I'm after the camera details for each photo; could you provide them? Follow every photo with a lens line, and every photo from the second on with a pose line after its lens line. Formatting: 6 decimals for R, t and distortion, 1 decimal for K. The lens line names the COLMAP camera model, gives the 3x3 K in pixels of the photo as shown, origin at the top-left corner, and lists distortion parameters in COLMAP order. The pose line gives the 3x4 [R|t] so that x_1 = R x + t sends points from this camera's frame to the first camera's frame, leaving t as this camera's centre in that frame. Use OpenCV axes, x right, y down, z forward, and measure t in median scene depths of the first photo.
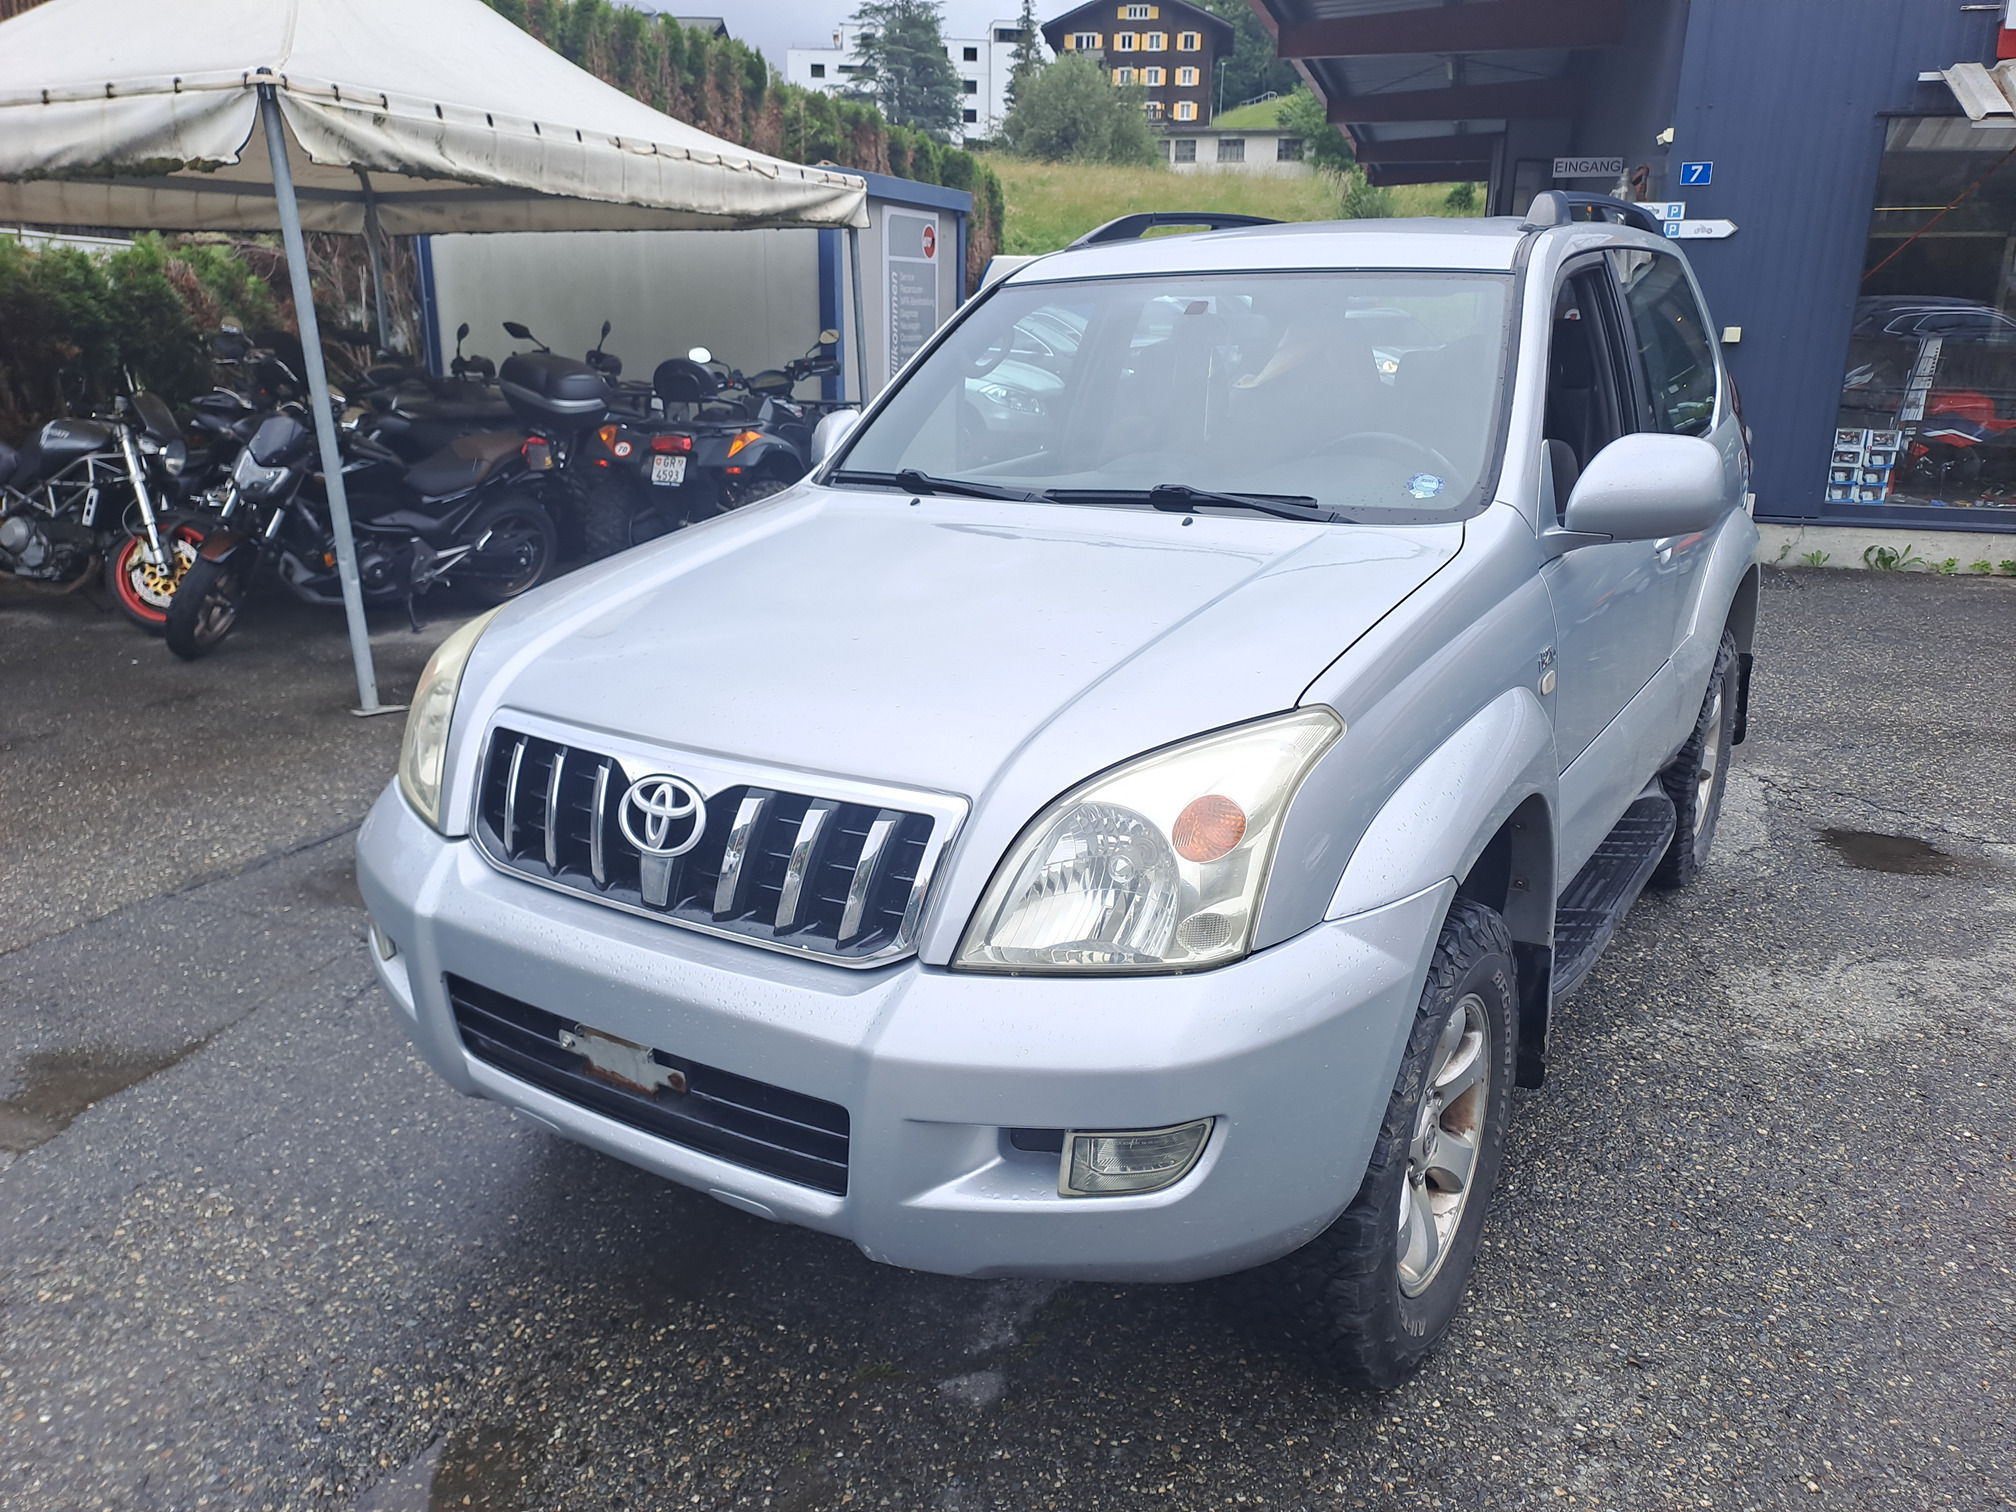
lens RADIAL K [[1472.4, 0, 1001.6], [0, 1472.4, 770.6], [0, 0, 1]] dist [0.055031, -0.044271]
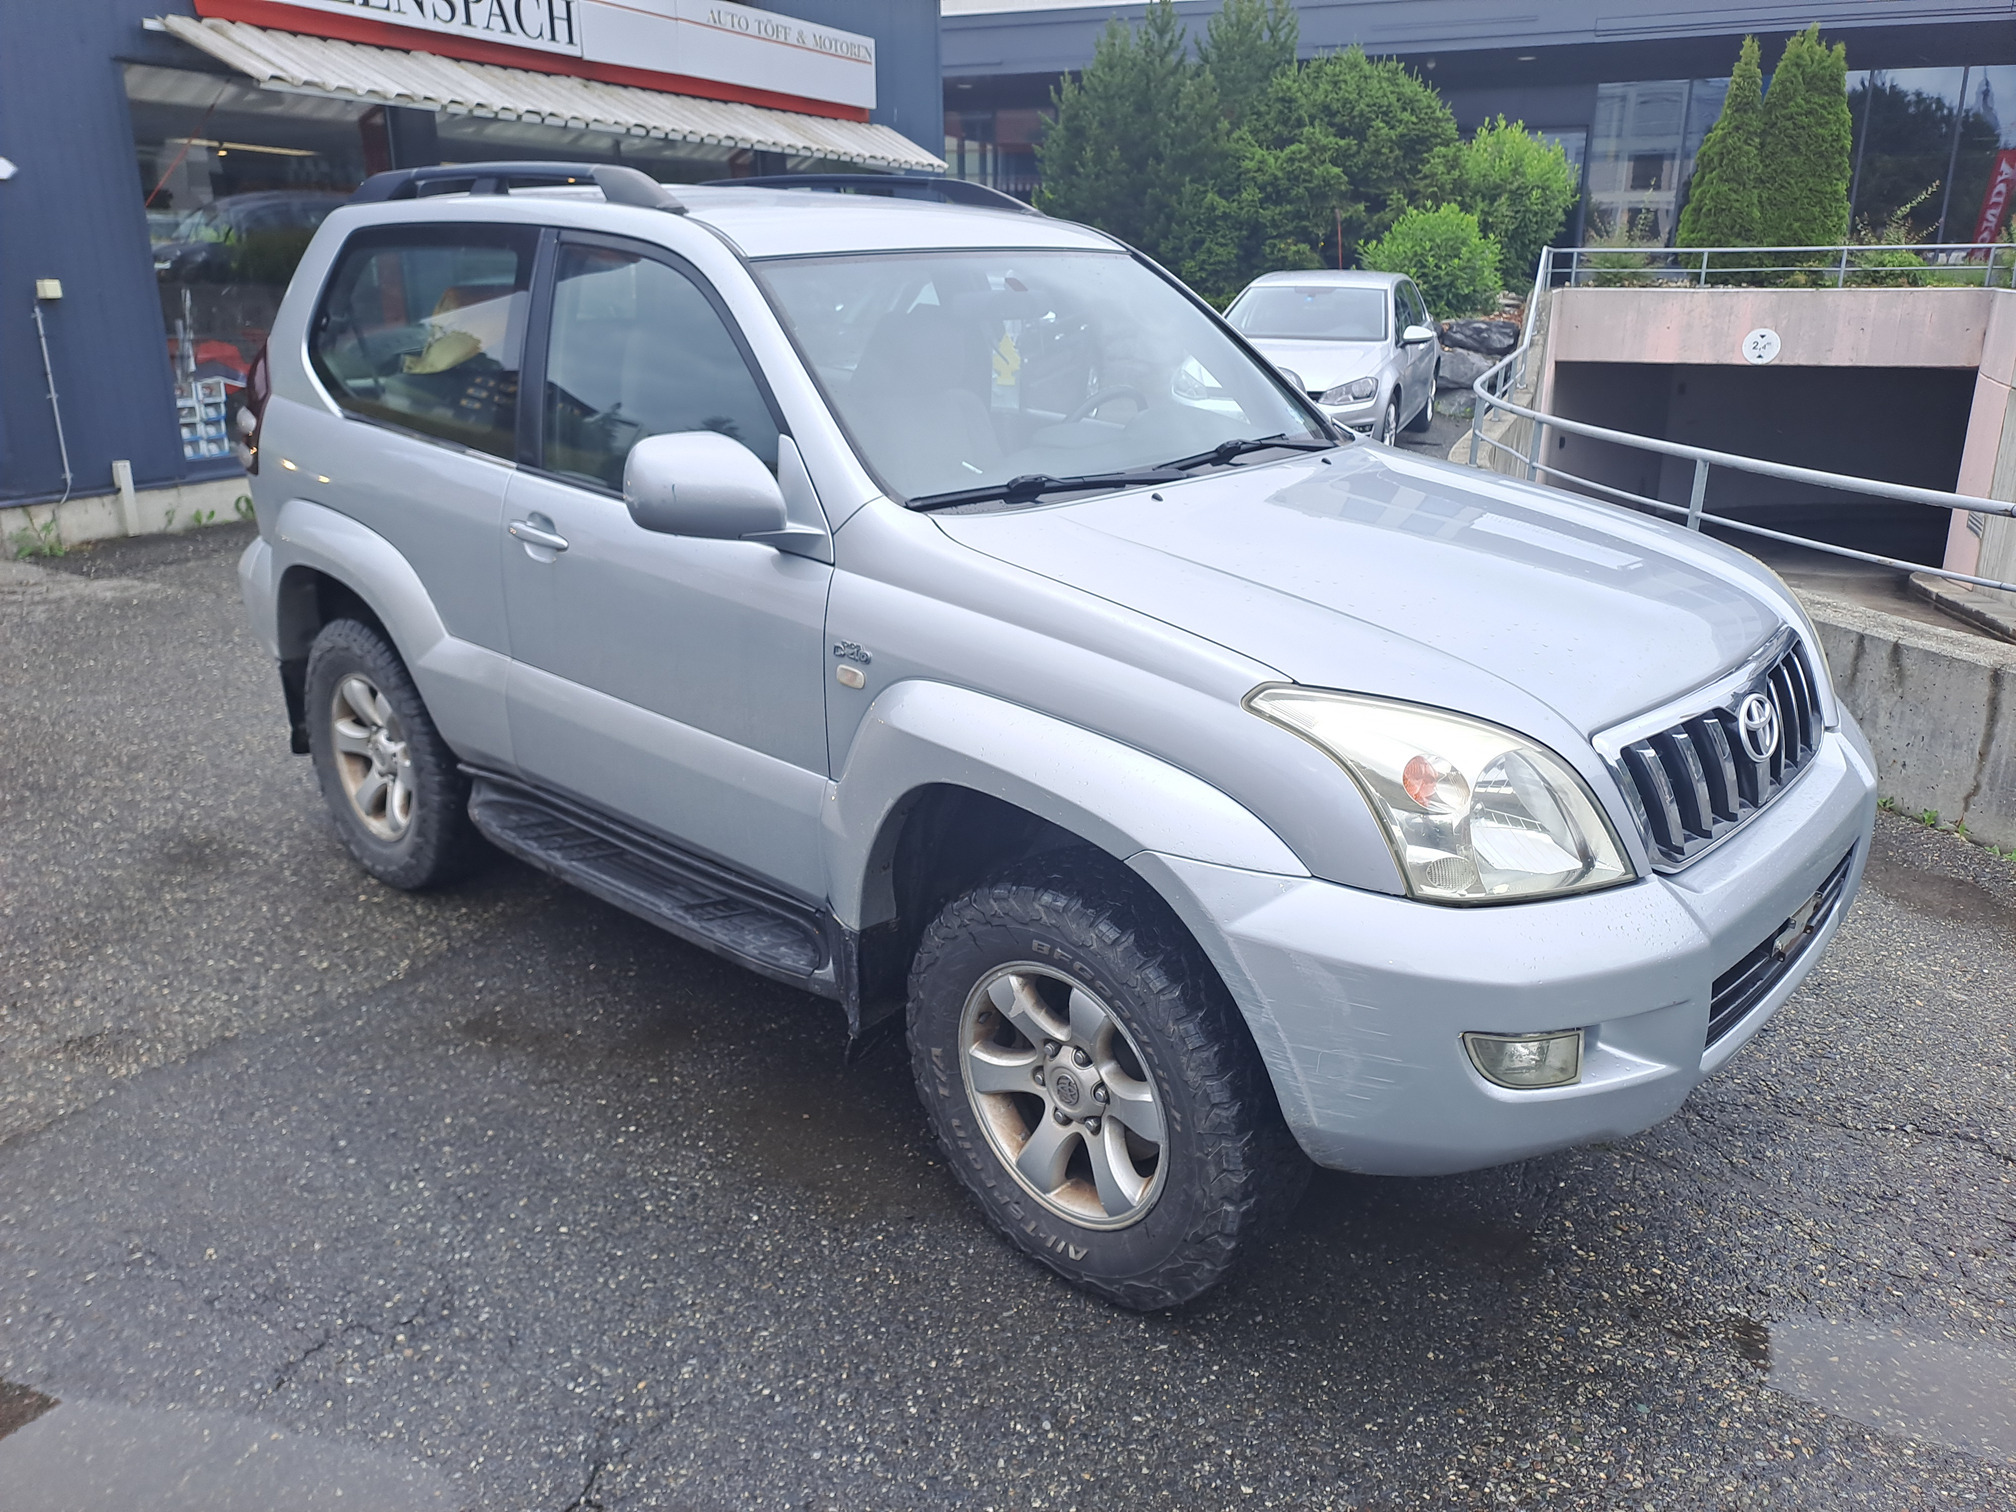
lens RADIAL K [[1472.4, 0, 992.1], [0, 1472.4, 755.1], [0, 0, 1]] dist [0.055031, -0.044271]
pose [[0.157688, -0.322207, 0.933444, -0.486140], [0.293259, 0.917904, 0.267303, -0.158133], [-0.942939, 0.231590, 0.239232, 0.457587]]
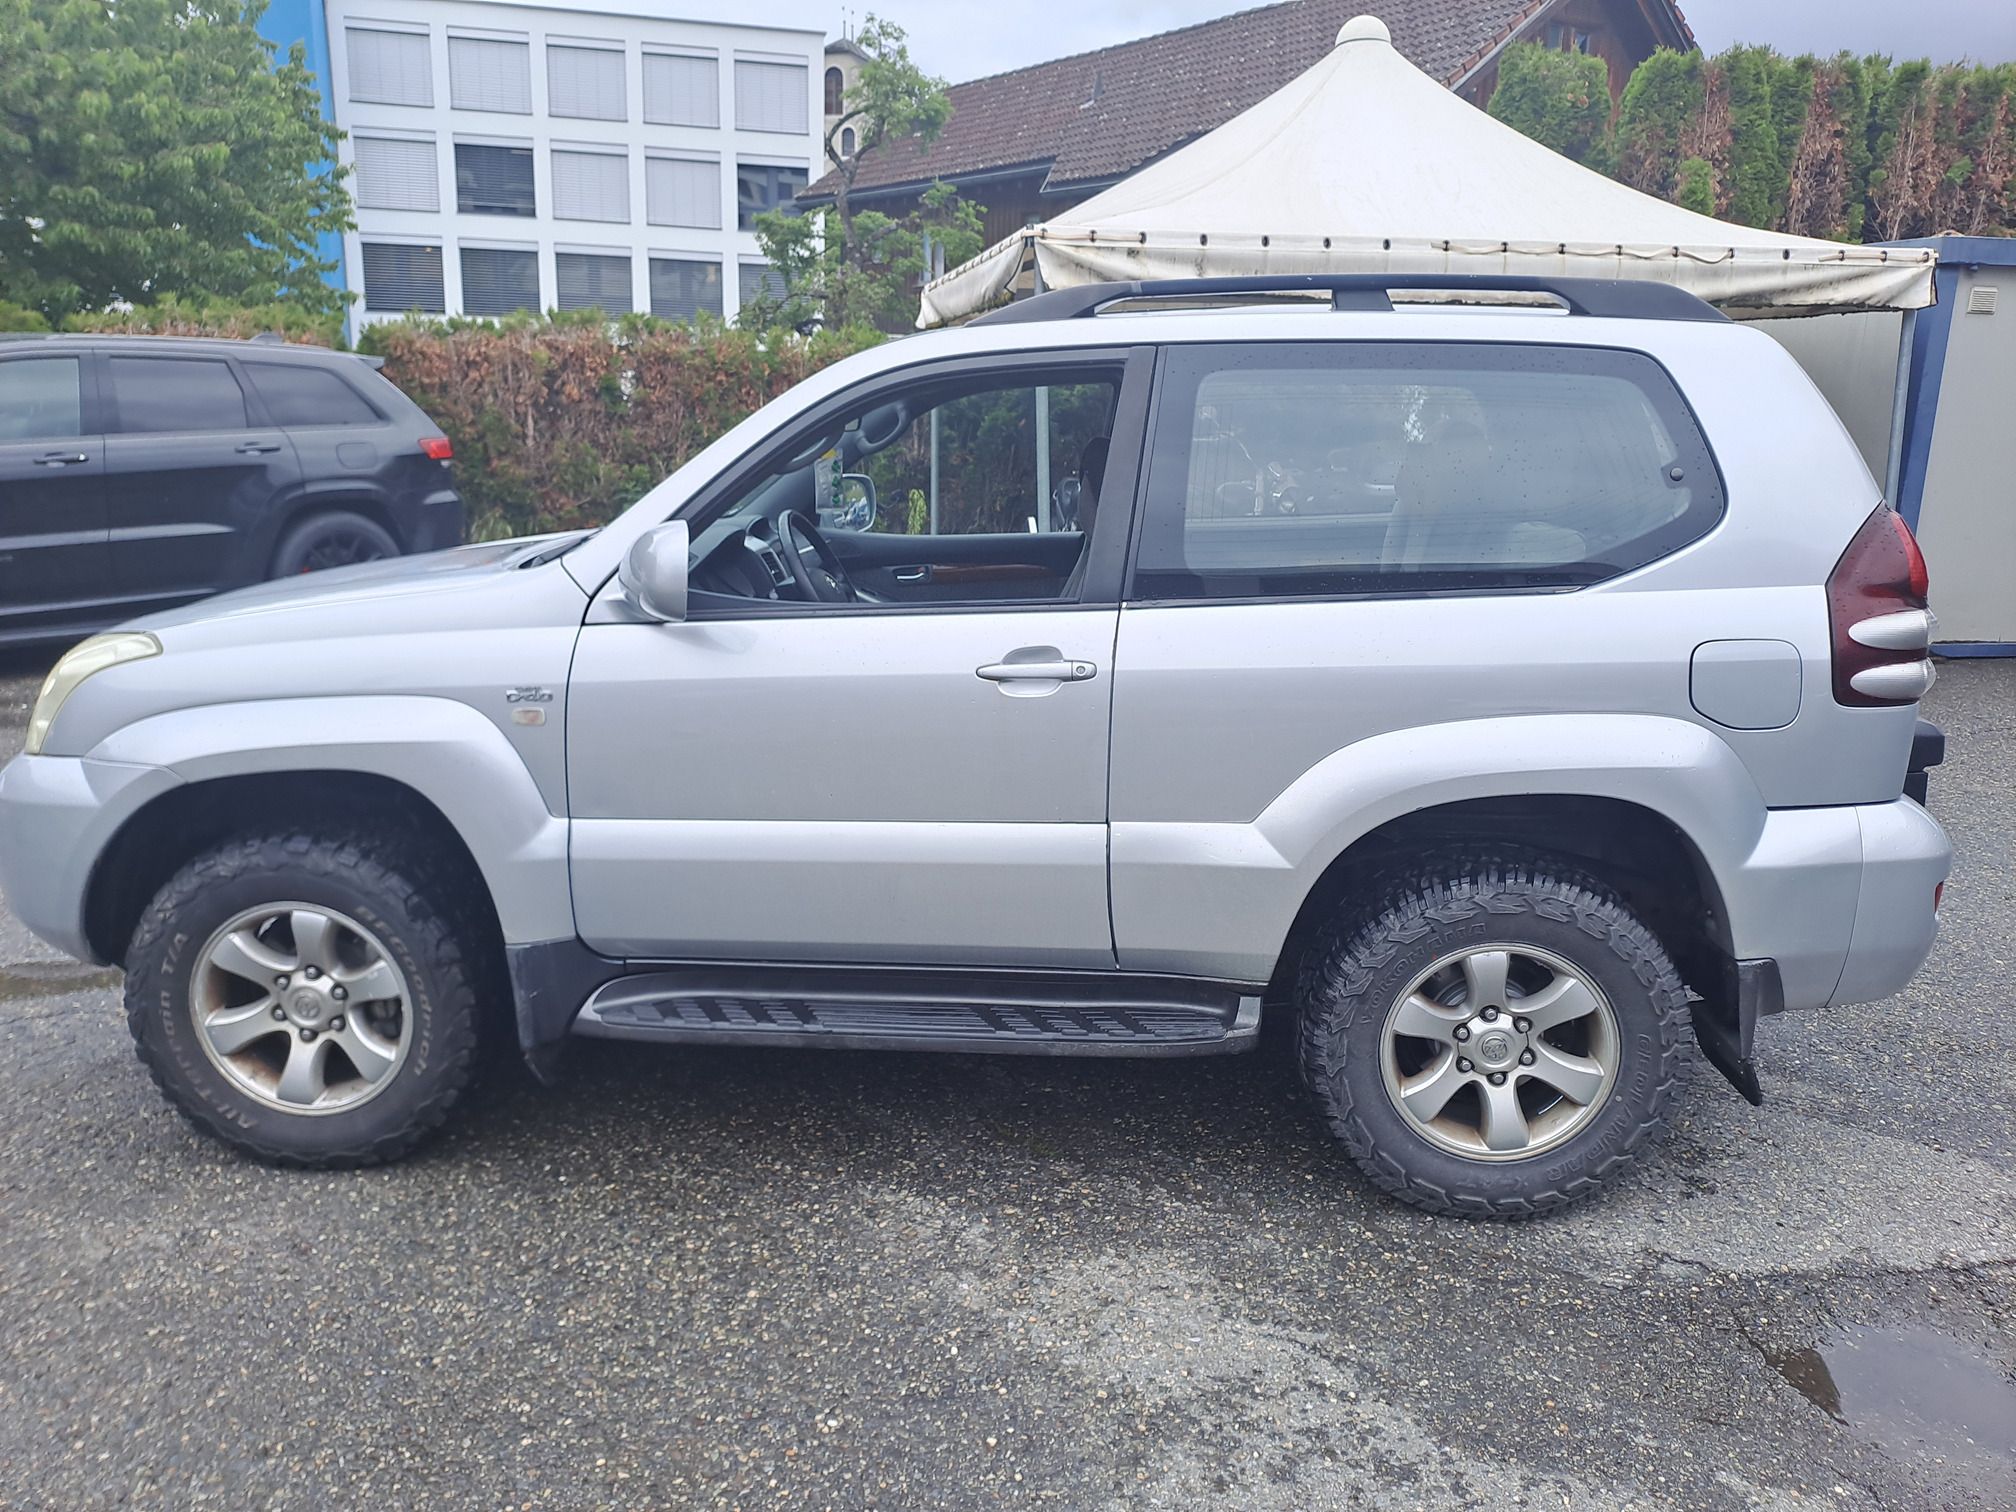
lens RADIAL K [[1472.4, 0, 1015.8], [0, 1472.4, 760.5], [0, 0, 1]] dist [0.055031, -0.044271]
pose [[0.500889, 0.220562, -0.836936, 0.654042], [-0.273527, 0.957765, 0.088705, -0.099623], [0.821153, 0.184494, 0.540064, 0.297741]]
